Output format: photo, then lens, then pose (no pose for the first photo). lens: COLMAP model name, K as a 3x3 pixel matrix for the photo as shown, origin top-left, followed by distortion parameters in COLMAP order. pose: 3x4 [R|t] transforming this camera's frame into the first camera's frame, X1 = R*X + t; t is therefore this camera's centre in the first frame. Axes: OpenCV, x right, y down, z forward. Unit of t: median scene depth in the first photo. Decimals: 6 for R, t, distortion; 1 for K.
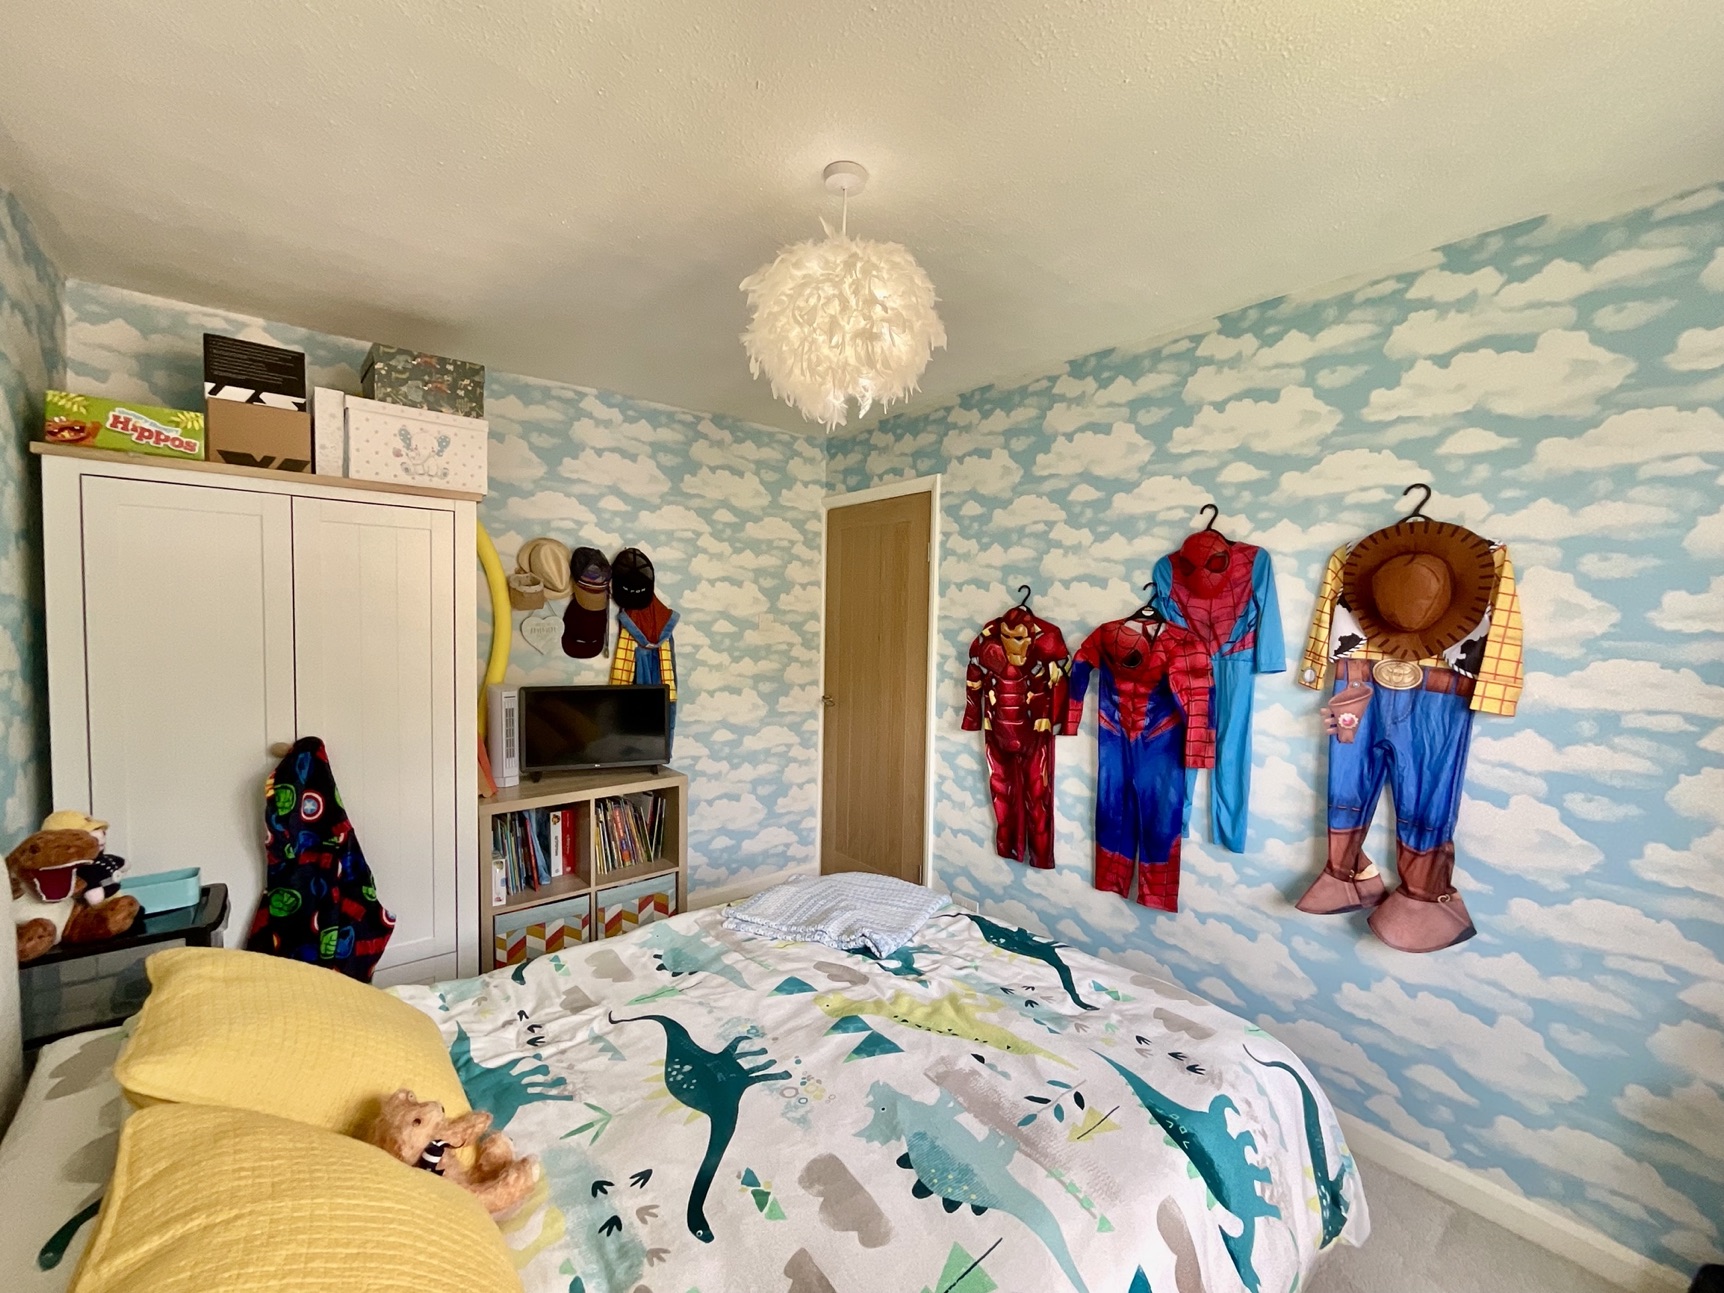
lens RADIAL K [[696.0, 0, 862.9], [0, 696.0, 648.2], [0, 0, 1]] dist [-0.002144, -0.000130]
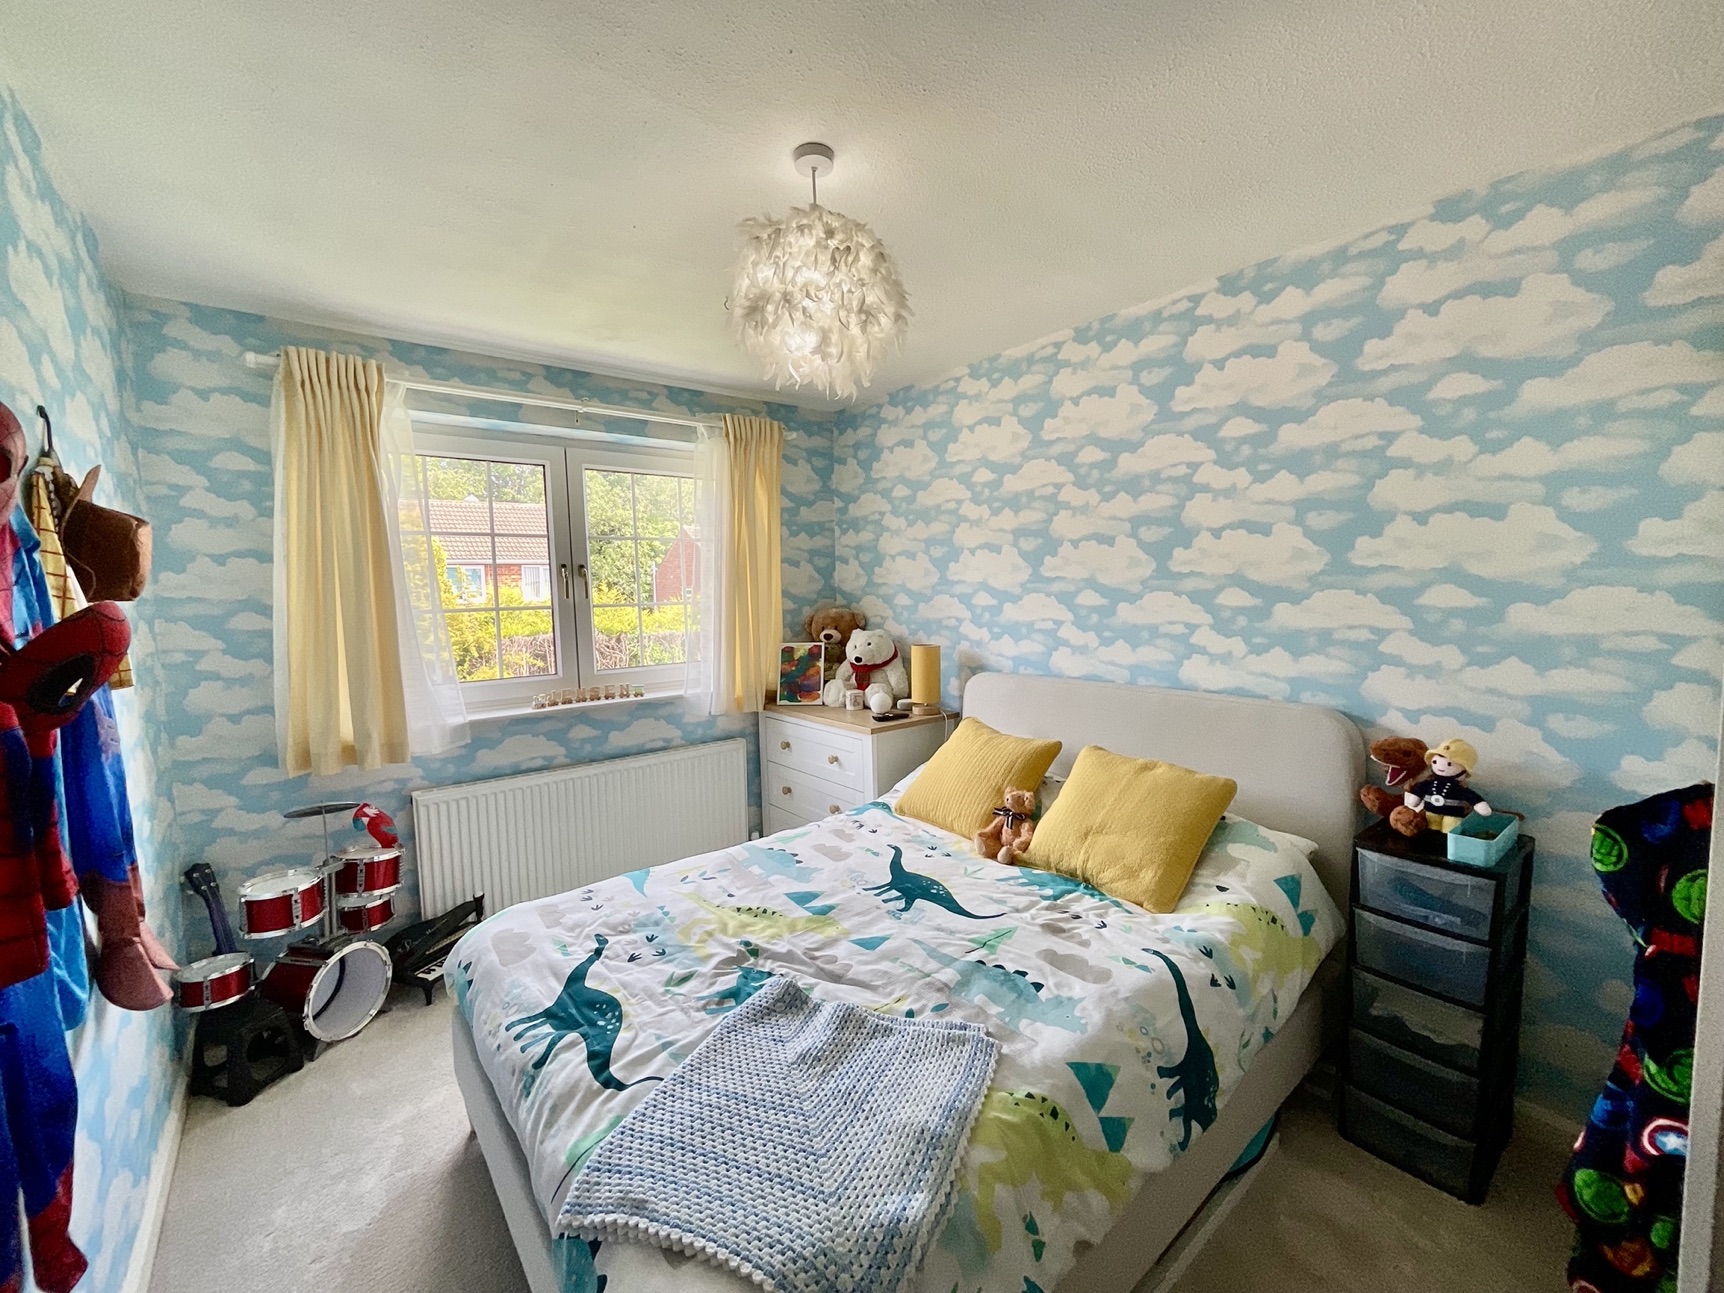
lens RADIAL K [[698.1, 0, 861.6], [0, 698.1, 648.8], [0, 0, 1]] dist [-0.028374, -0.000058]
pose [[-0.999741, -0.000624, 0.022731, -0.086953], [0.002587, 0.990013, 0.140950, -0.070957], [-0.022592, 0.140972, -0.989756, 1.552379]]
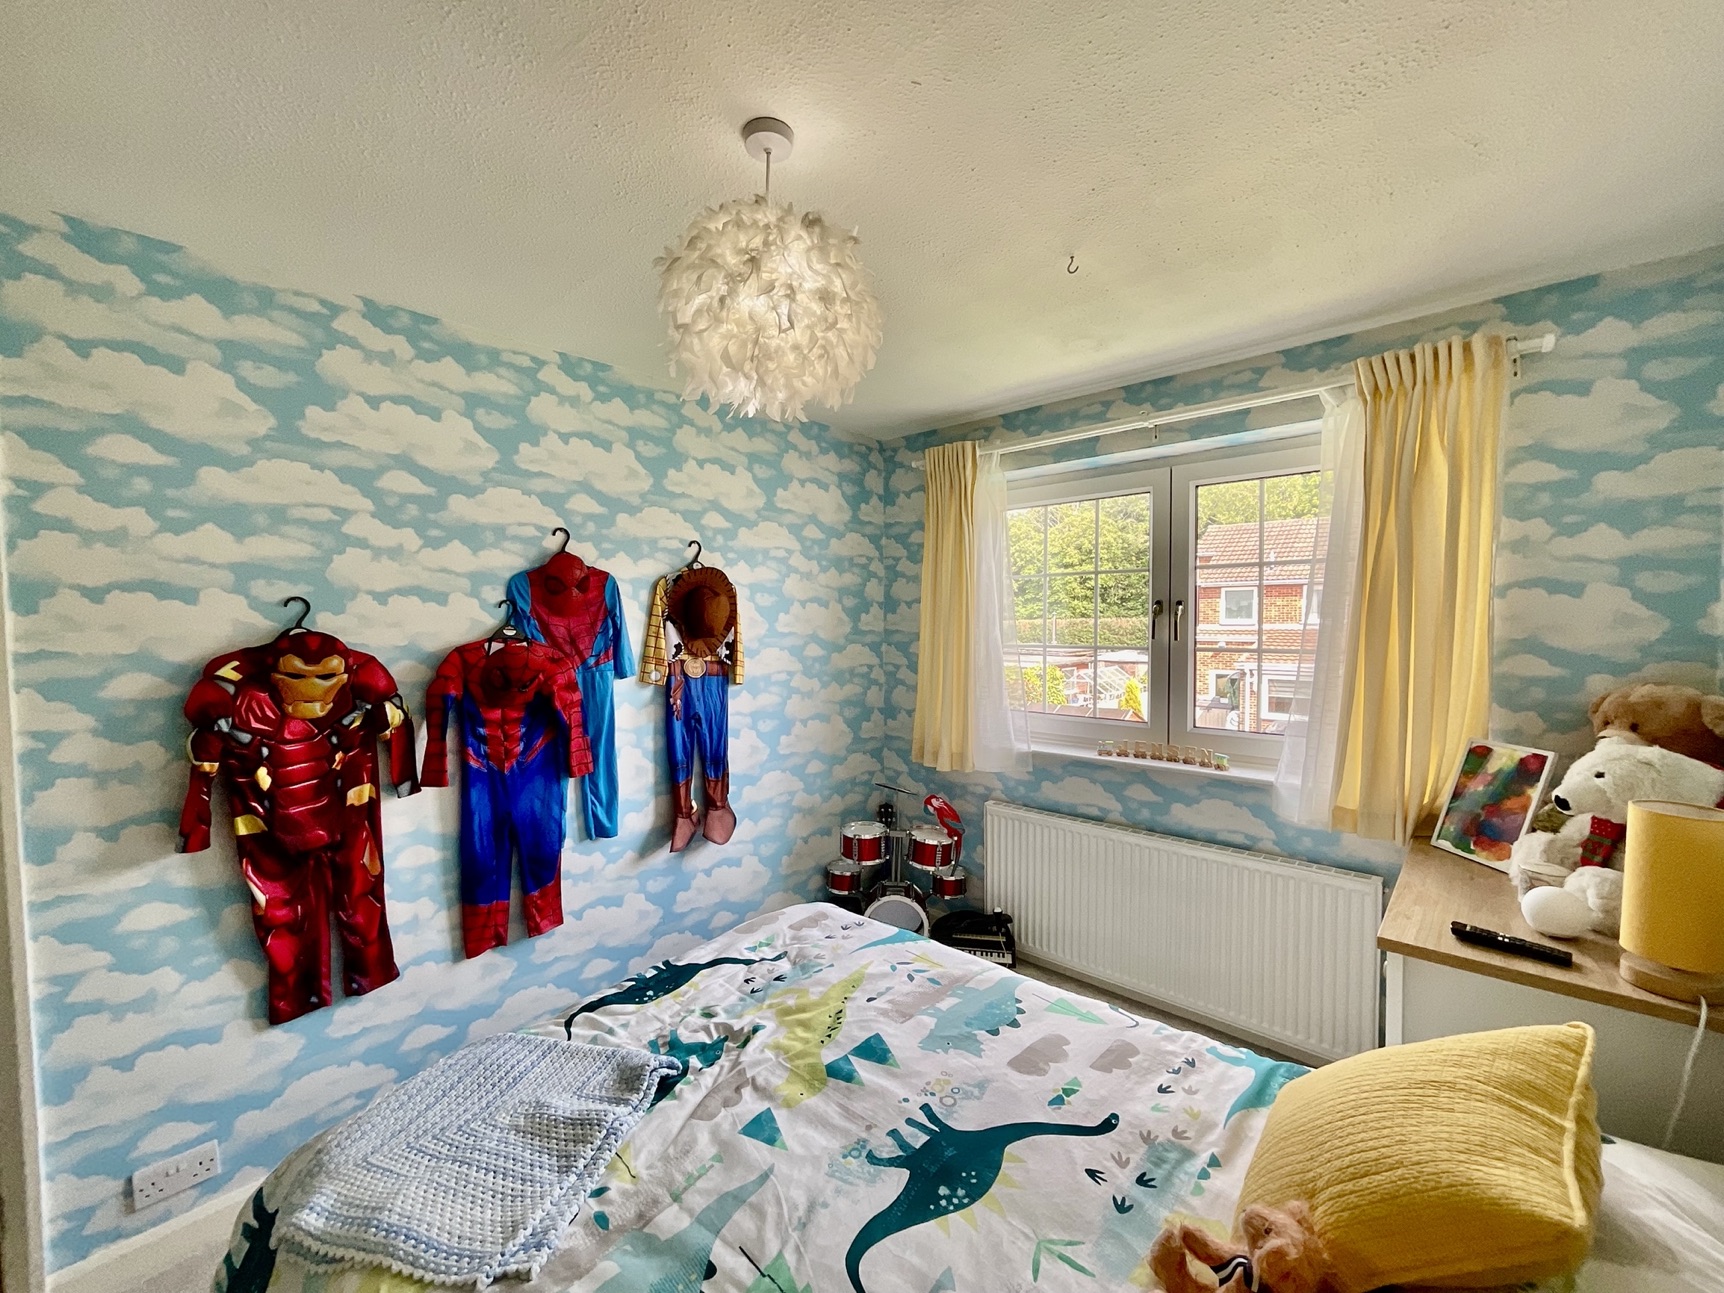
lens RADIAL K [[696.0, 0, 862.9], [0, 696.0, 648.2], [0, 0, 1]] dist [-0.002144, -0.000130]
pose [[-0.134912, -0.058861, 0.989108, -0.675065], [0.058416, 0.996025, 0.067240, -0.074780], [-0.989134, 0.066851, -0.130938, 0.757627]]
